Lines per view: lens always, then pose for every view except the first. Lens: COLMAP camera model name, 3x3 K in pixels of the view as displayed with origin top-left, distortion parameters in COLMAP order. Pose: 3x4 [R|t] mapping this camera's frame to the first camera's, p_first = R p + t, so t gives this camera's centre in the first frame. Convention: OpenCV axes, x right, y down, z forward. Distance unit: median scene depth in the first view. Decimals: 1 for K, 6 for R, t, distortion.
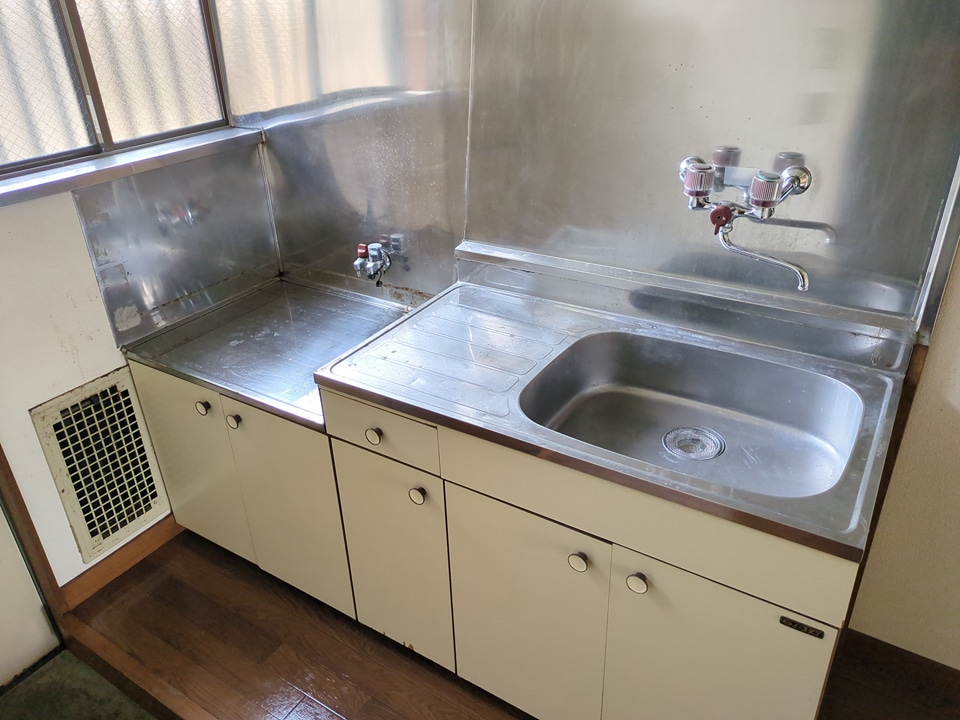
lens RADIAL K [[733.6, 0, 477.8], [0, 733.6, 355.8], [0, 0, 1]] dist [0.032020, -0.015005]
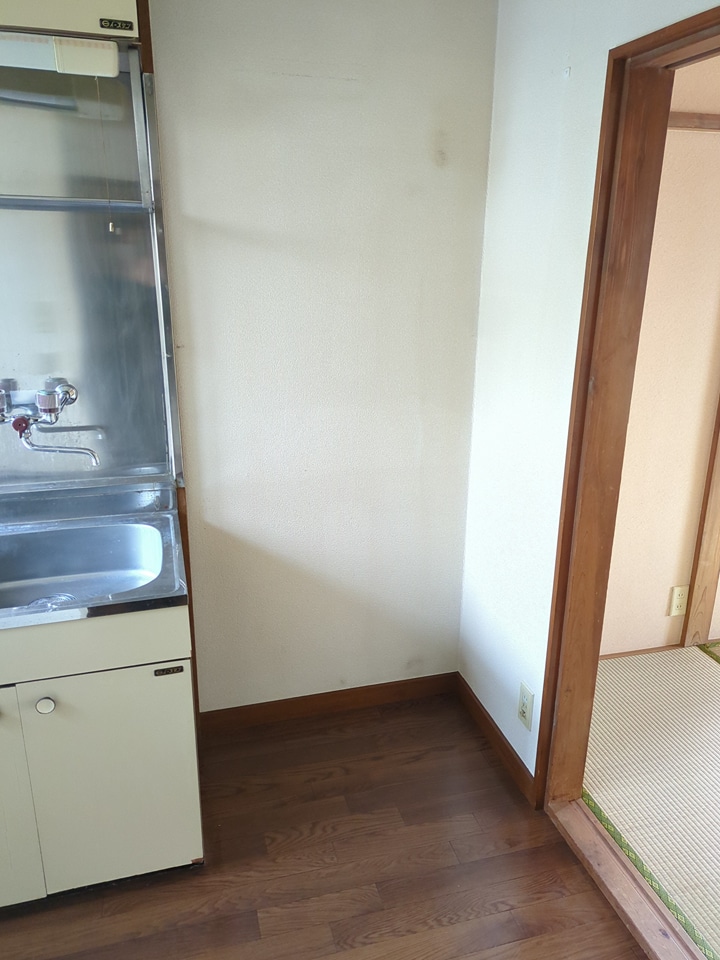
lens RADIAL K [[733.6, 0, 355.7], [0, 733.6, 482.2], [0, 0, 1]] dist [0.032020, -0.015005]
pose [[0.678733, -0.191367, 0.709013, -0.211417], [0.322227, 0.945157, -0.053361, 0.166217], [-0.659917, 0.264681, 0.703173, -0.282052]]
